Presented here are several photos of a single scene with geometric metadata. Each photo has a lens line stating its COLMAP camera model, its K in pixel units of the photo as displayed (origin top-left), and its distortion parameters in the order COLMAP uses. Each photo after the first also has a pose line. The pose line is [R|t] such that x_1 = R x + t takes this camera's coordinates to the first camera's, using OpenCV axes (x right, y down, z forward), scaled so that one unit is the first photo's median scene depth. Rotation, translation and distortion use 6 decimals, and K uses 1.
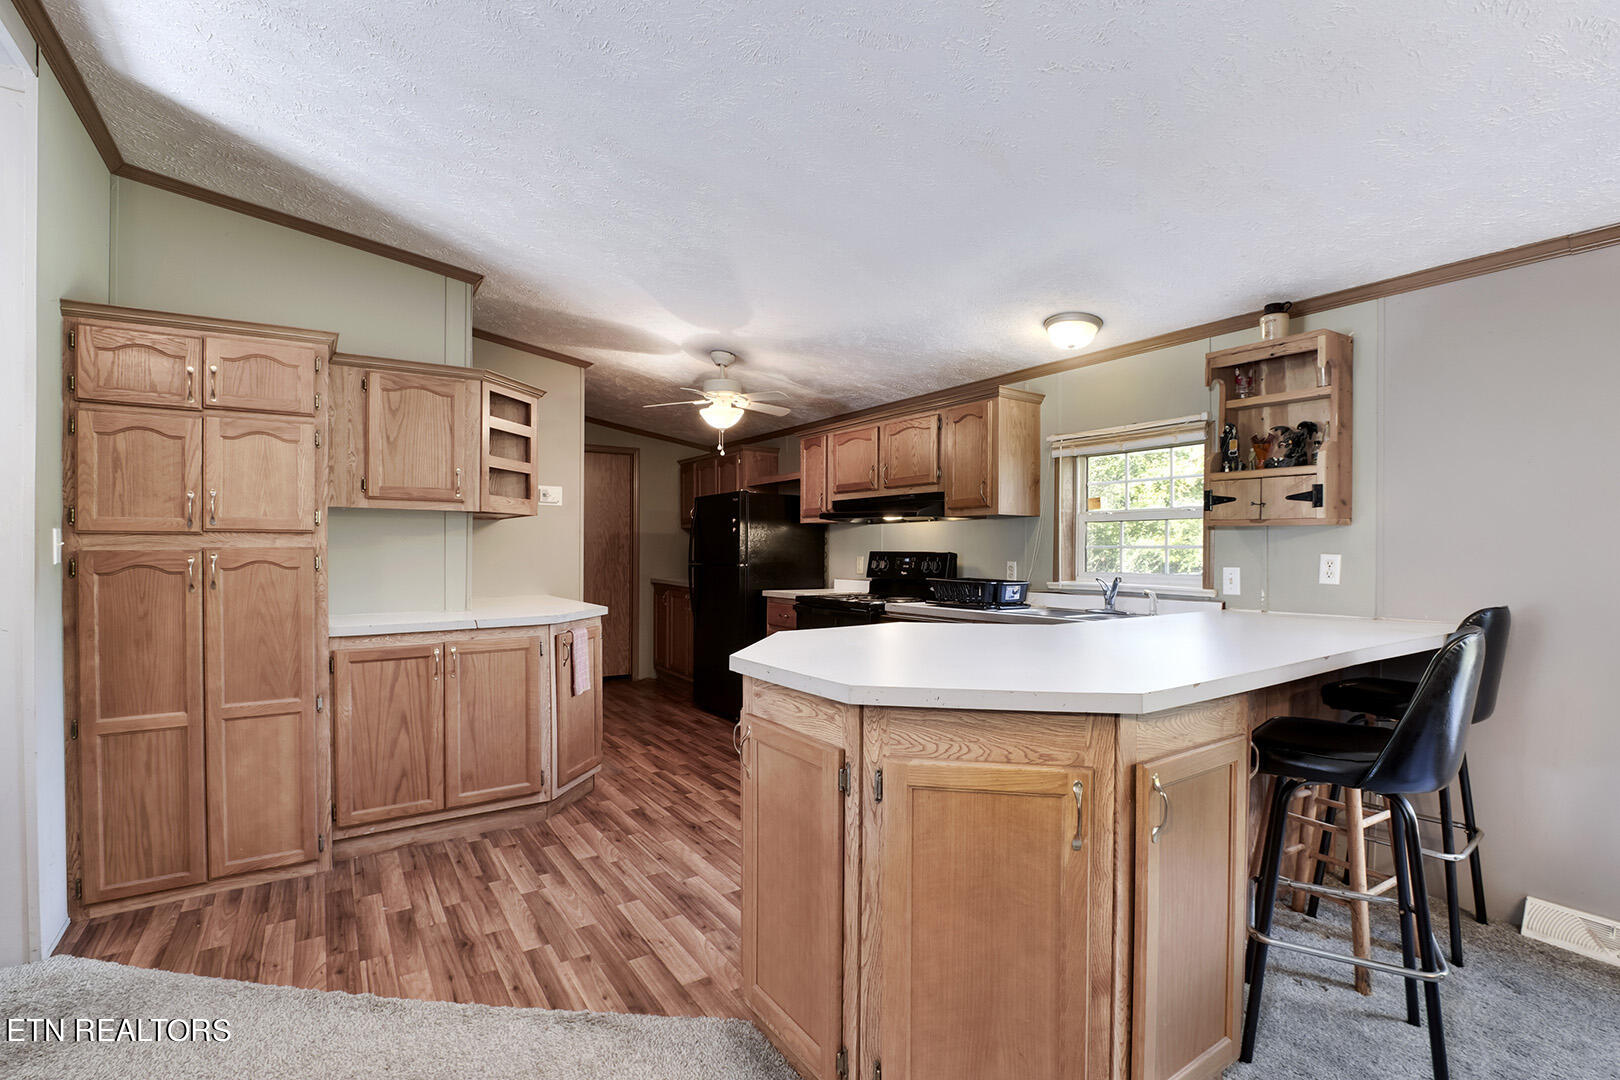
lens RADIAL K [[749.7, 0, 814.4], [0, 749.7, 548.2], [0, 0, 1]] dist [-0.016874, -0.000313]
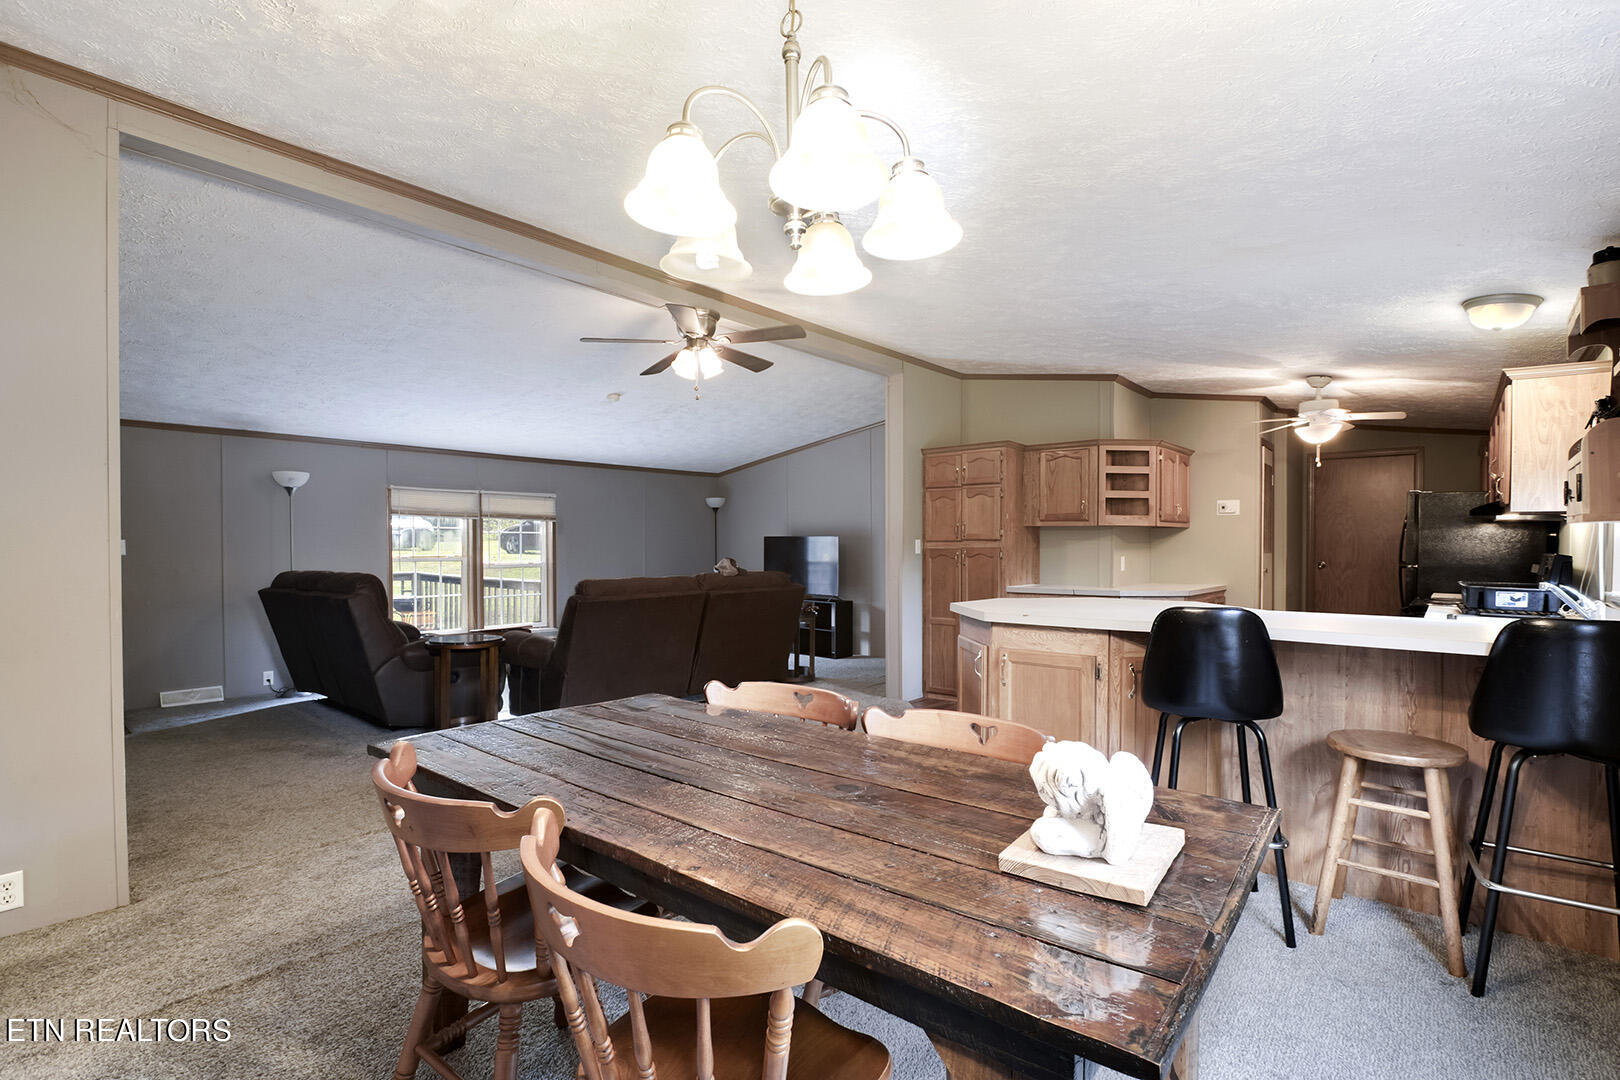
lens RADIAL K [[798.9, 0, 818.9], [0, 798.9, 549.8], [0, 0, 1]] dist [-0.001846, -0.000177]
pose [[0.295492, 0.003862, -0.955337, 0.807375], [-0.003543, 0.999989, 0.002947, 0.000813], [0.955339, 0.002514, 0.295502, -0.080607]]
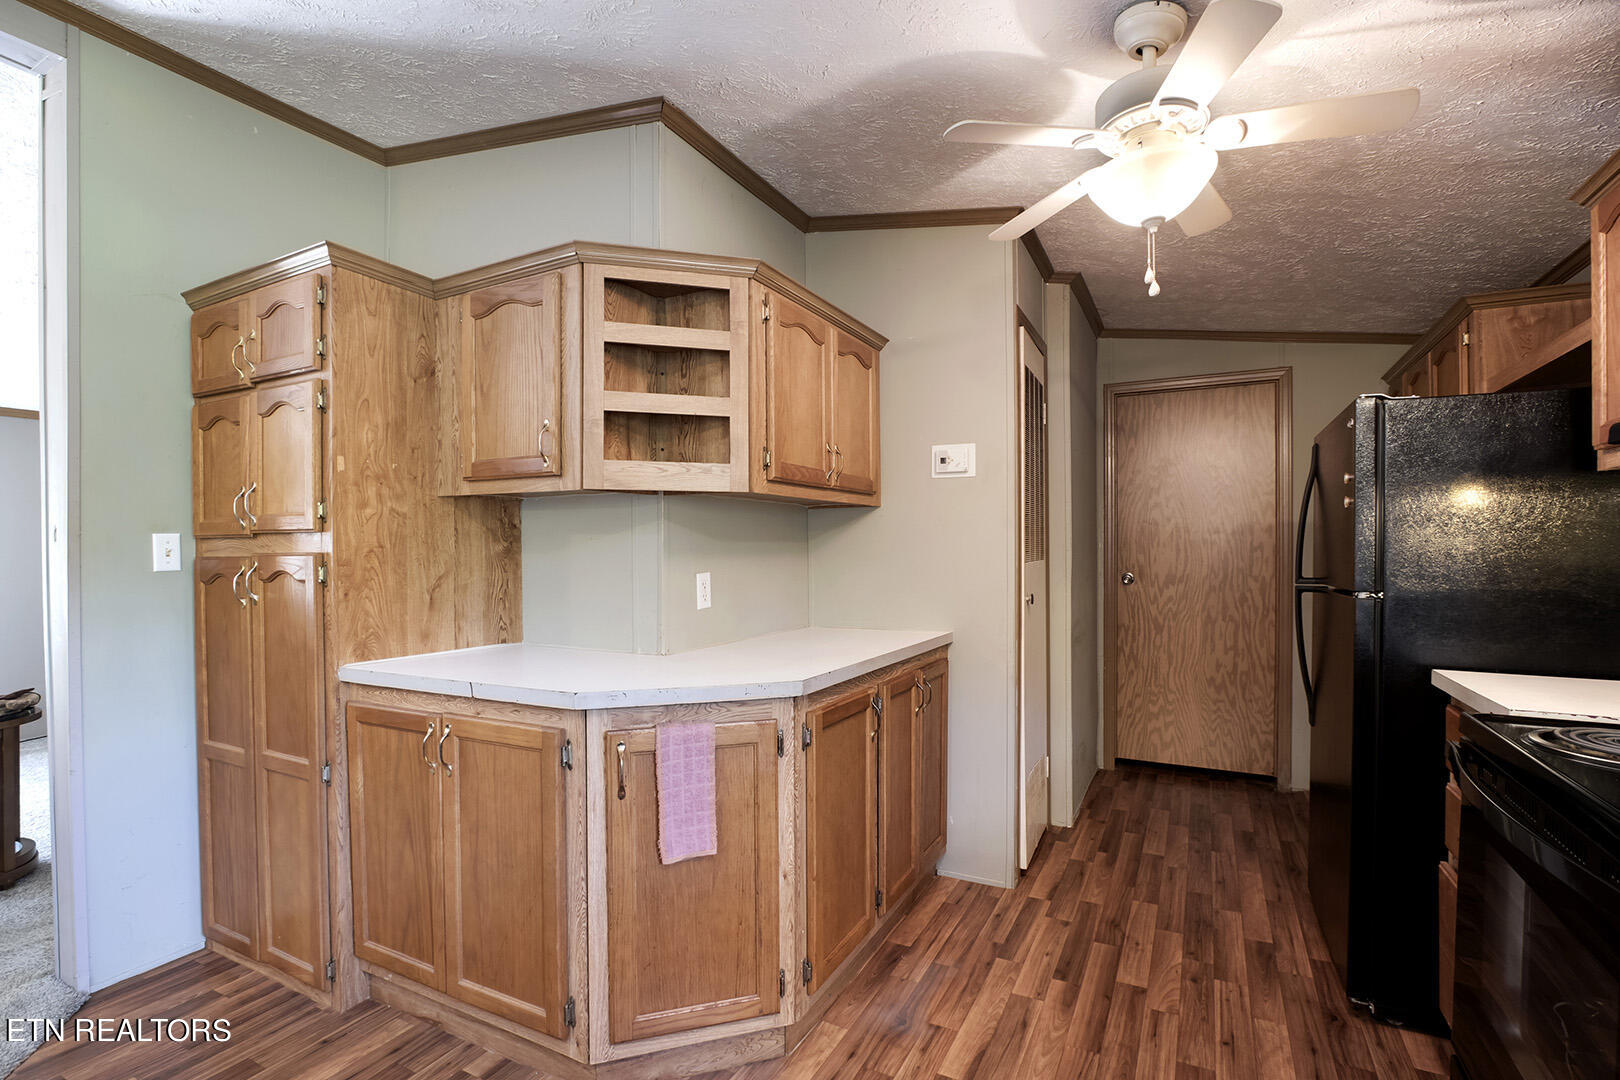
lens RADIAL K [[758.7, 0, 830.8], [0, 758.7, 548.4], [0, 0, 1]] dist [-0.001451, 0.024229]
pose [[0.495148, -0.009226, -0.868760, 0.123486], [0.005852, 0.999956, -0.007284, 0.001755], [0.868789, -0.001477, 0.495180, 0.673147]]
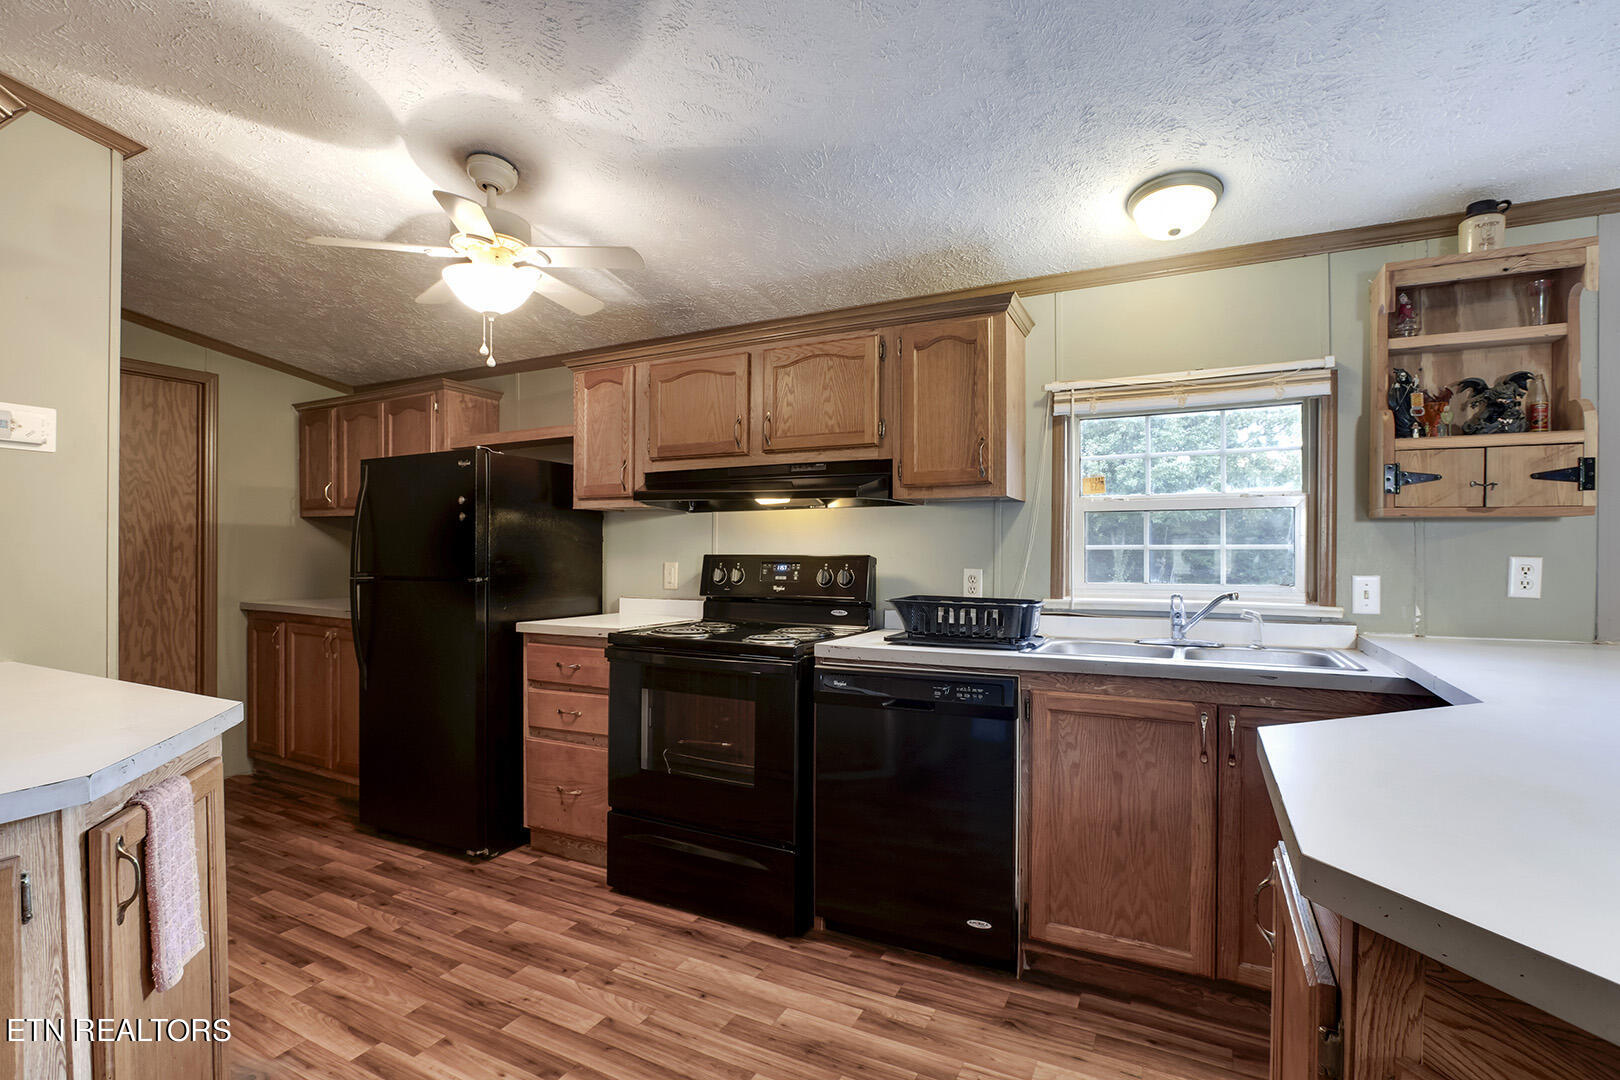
lens RADIAL K [[749.7, 0, 814.4], [0, 749.7, 548.2], [0, 0, 1]] dist [-0.016874, -0.000313]
pose [[0.872076, -0.000852, 0.489369, -0.176865], [0.001344, 0.999999, -0.000654, -0.000628], [-0.489368, 0.001228, 0.872076, 0.448407]]
